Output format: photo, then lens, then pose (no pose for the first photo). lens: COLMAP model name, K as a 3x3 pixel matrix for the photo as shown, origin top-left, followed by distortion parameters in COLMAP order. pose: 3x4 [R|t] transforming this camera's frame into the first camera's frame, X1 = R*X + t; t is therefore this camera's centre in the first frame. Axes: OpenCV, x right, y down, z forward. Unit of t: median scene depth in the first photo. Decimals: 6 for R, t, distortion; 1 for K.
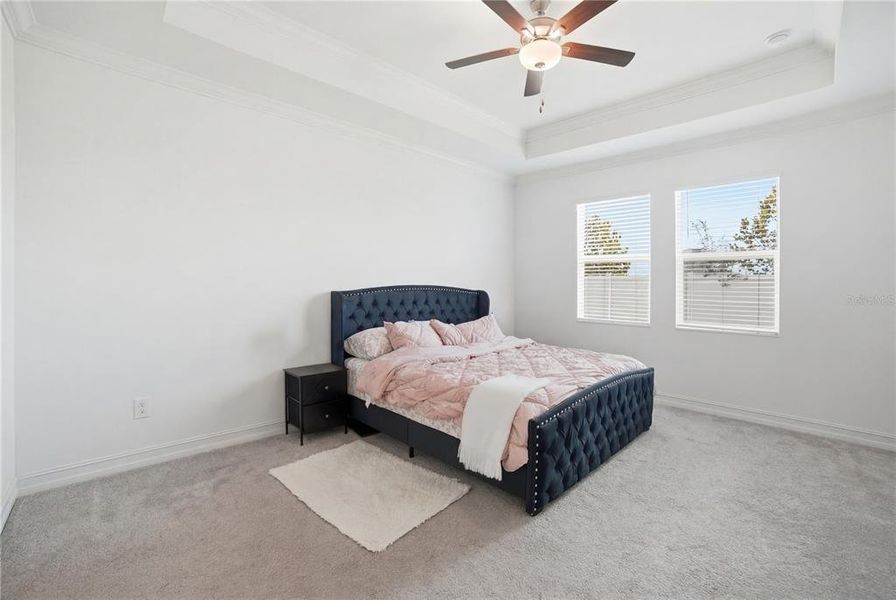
lens RADIAL K [[388.7, 0, 437.7], [0, 388.7, 284.3], [0, 0, 1]] dist [-0.084384, 0.028843]
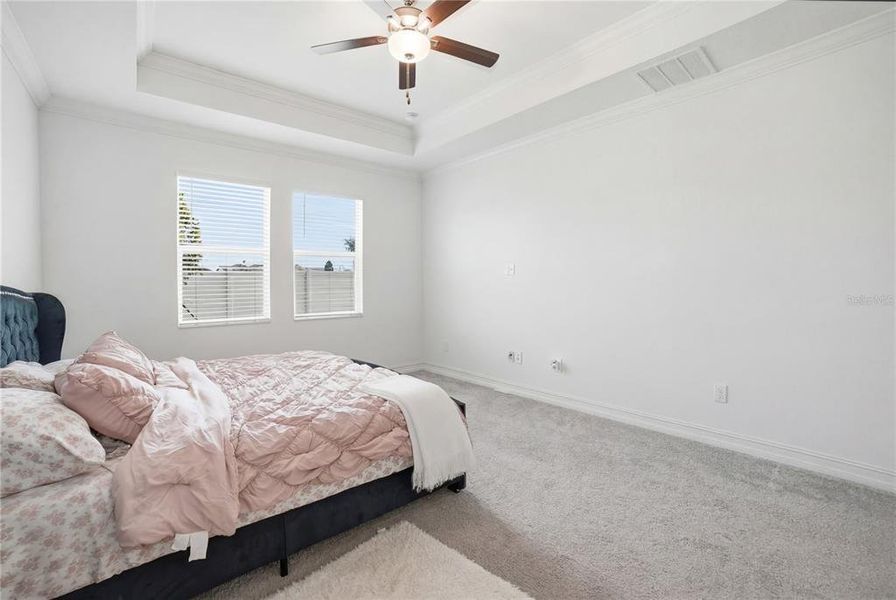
lens RADIAL K [[390.6, 0, 448.0], [0, 390.6, 278.0], [0, 0, 1]] dist [-0.001019, -0.000094]
pose [[0.071291, -0.008589, 0.997419, -0.530205], [0.004454, 0.999956, 0.008292, -0.012050], [-0.997446, 0.003851, 0.071326, 0.573891]]
